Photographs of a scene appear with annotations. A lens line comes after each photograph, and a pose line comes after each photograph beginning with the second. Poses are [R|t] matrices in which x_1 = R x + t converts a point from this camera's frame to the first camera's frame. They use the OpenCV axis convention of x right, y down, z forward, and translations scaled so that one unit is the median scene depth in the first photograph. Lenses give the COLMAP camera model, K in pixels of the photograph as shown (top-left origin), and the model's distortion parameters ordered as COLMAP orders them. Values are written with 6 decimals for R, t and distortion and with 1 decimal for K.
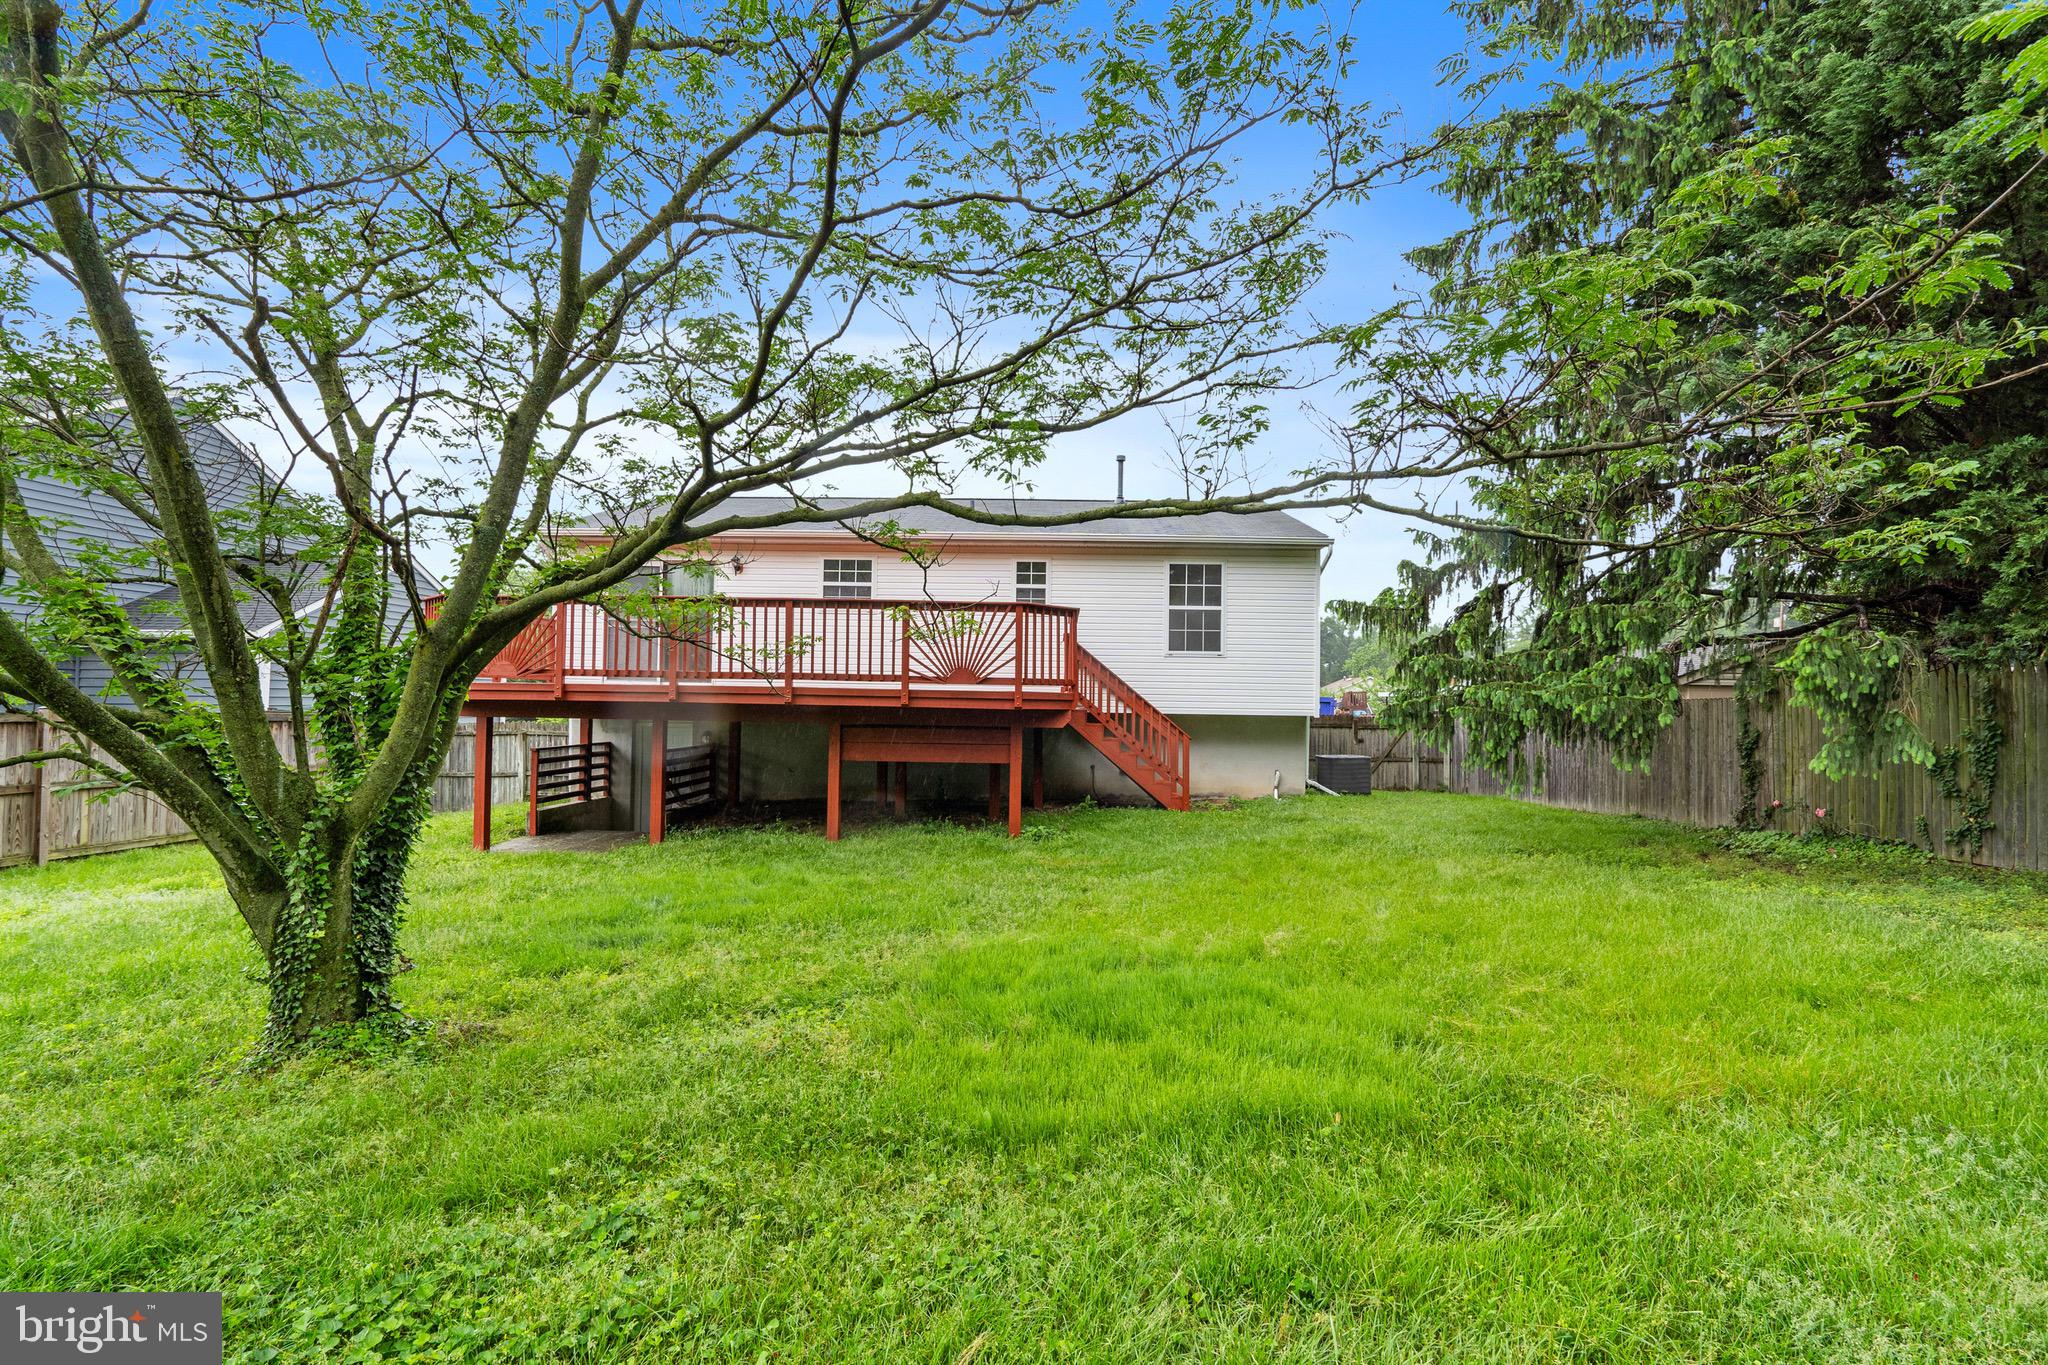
lens RADIAL K [[938.2, 0, 1026.9], [0, 938.2, 675.2], [0, 0, 1]] dist [-0.003933, 0.001743]
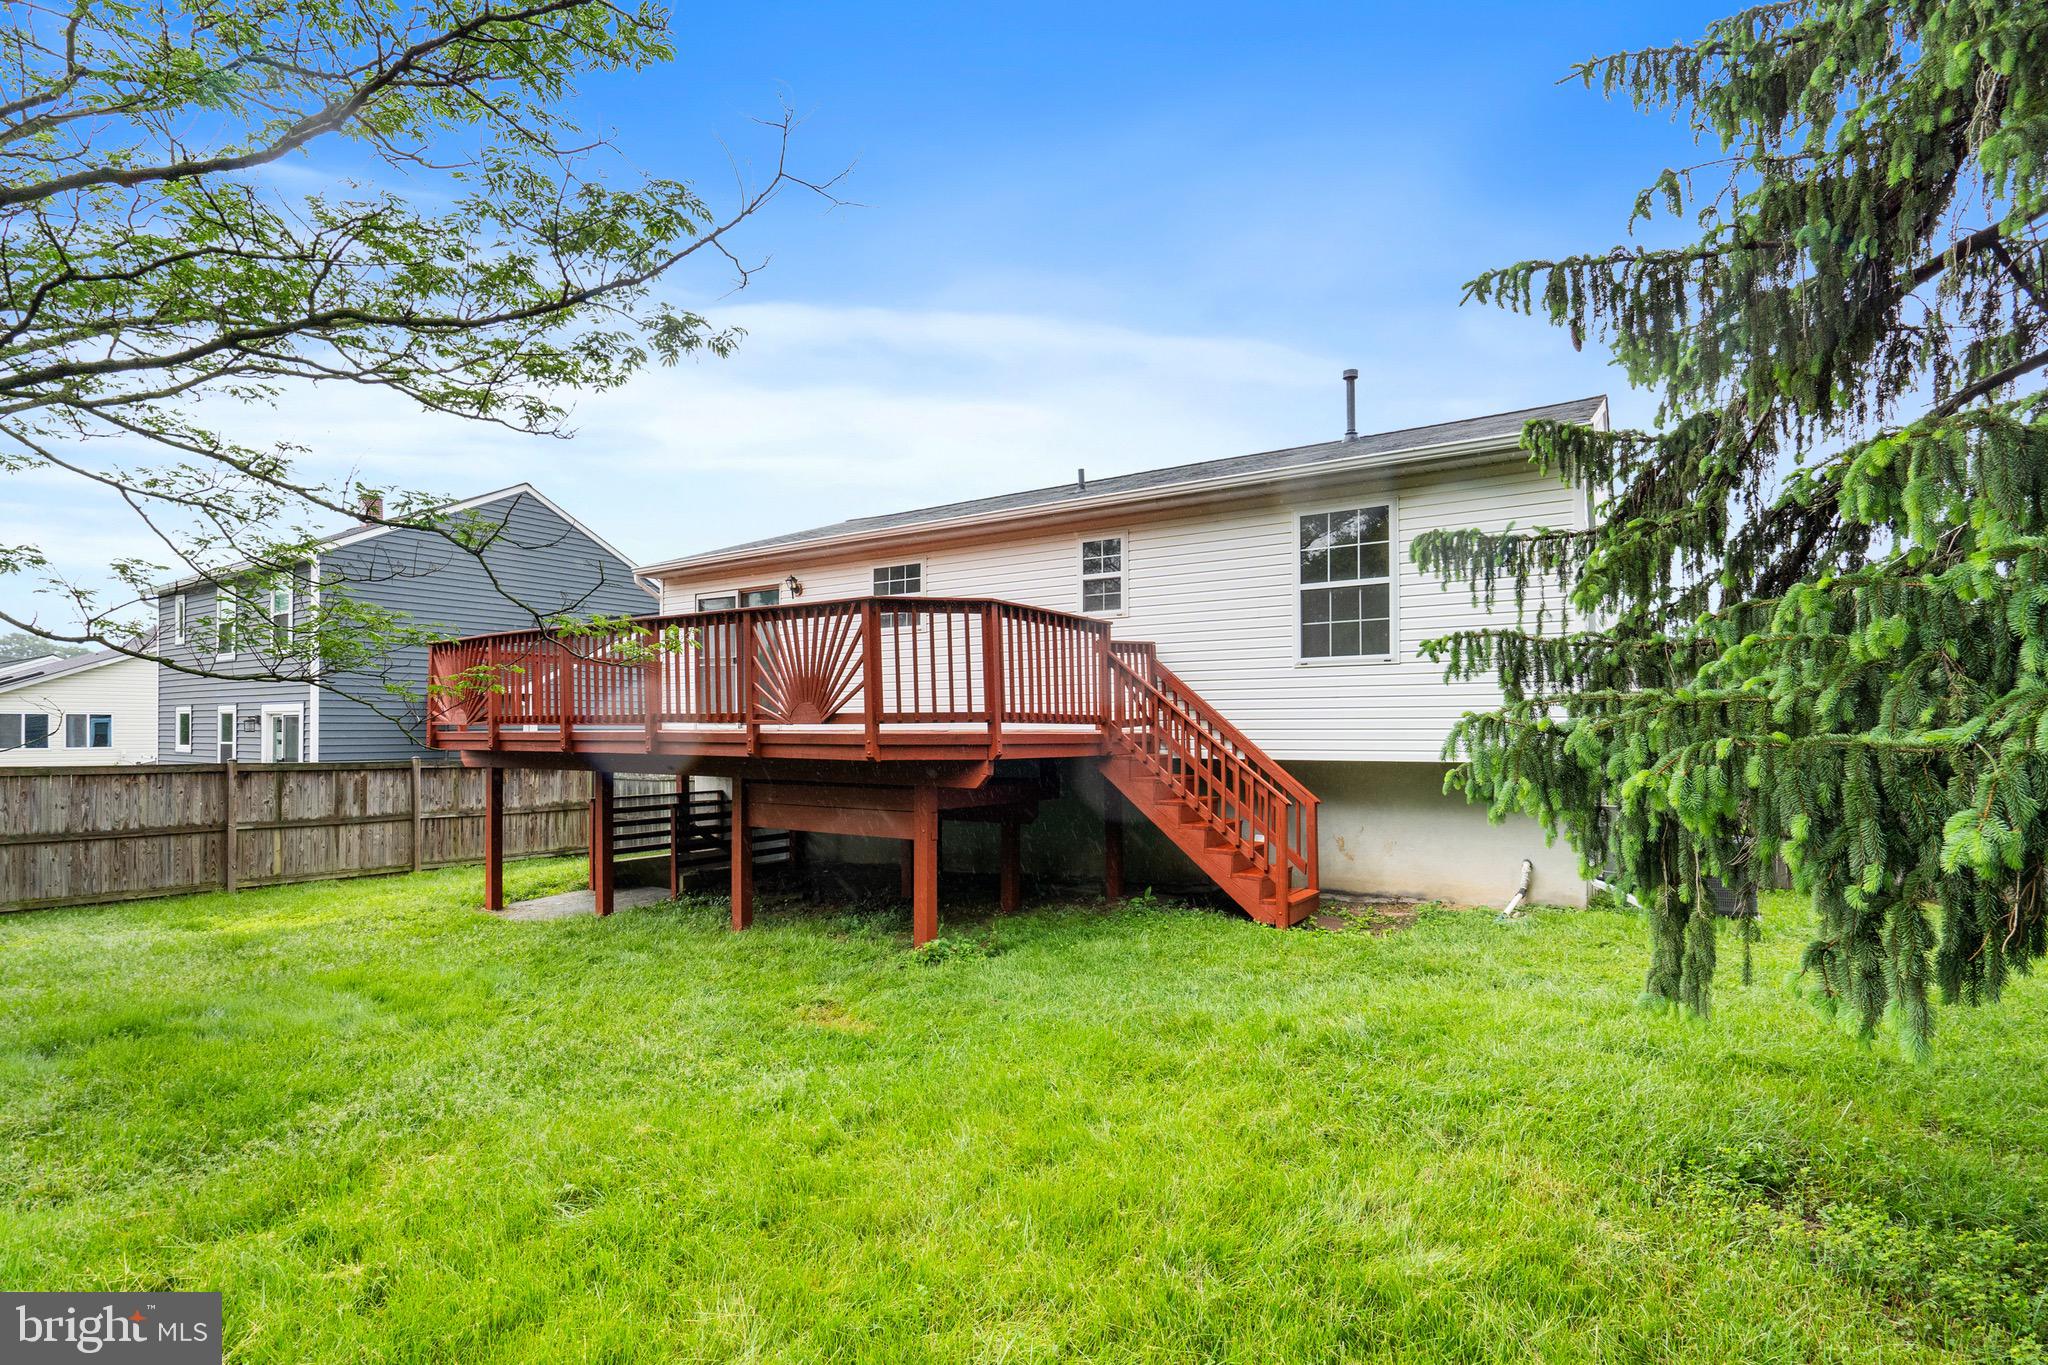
lens RADIAL K [[957.6, 0, 1023.2], [0, 957.6, 690.7], [0, 0, 1]] dist [-0.000108, 0.000994]
pose [[0.835750, -0.039601, -0.547680, 0.350707], [0.030508, 0.999204, -0.025694, 0.006245], [0.548261, 0.004765, 0.836294, 0.388995]]
